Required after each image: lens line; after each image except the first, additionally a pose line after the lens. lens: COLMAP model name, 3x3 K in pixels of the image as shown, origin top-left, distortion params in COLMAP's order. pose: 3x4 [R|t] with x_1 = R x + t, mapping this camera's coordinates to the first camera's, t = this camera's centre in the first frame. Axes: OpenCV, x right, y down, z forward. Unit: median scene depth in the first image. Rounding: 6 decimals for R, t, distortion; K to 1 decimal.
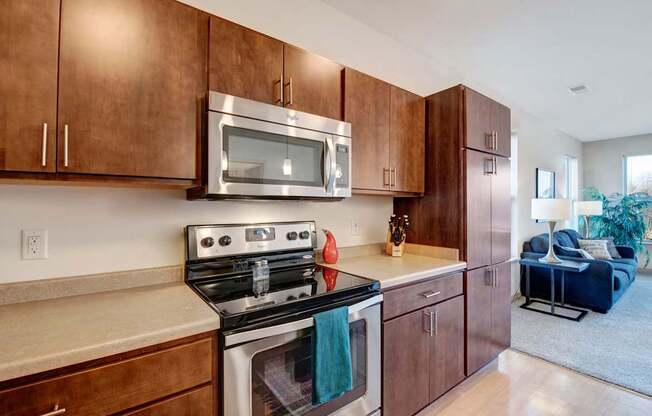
lens RADIAL K [[292.3, 0, 331.7], [0, 292.3, 205.0], [0, 0, 1]] dist [-0.001641, -0.000342]
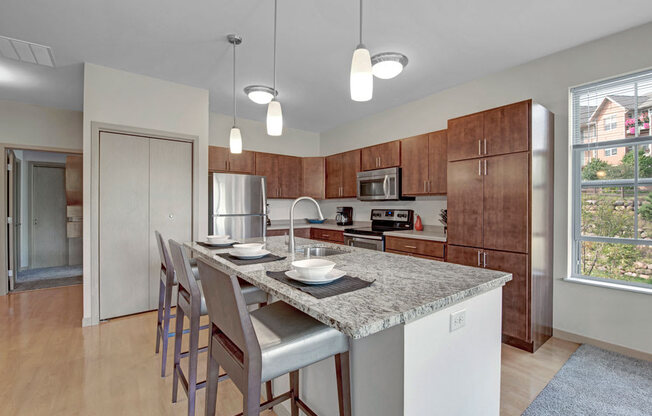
lens RADIAL K [[292.3, 0, 331.7], [0, 292.3, 205.0], [0, 0, 1]] dist [-0.001641, -0.000342]
pose [[0.002068, -0.000728, -0.999998, 2.179026], [0.011304, 0.999936, -0.000705, 0.020359], [0.999934, -0.011303, 0.002076, 0.443118]]
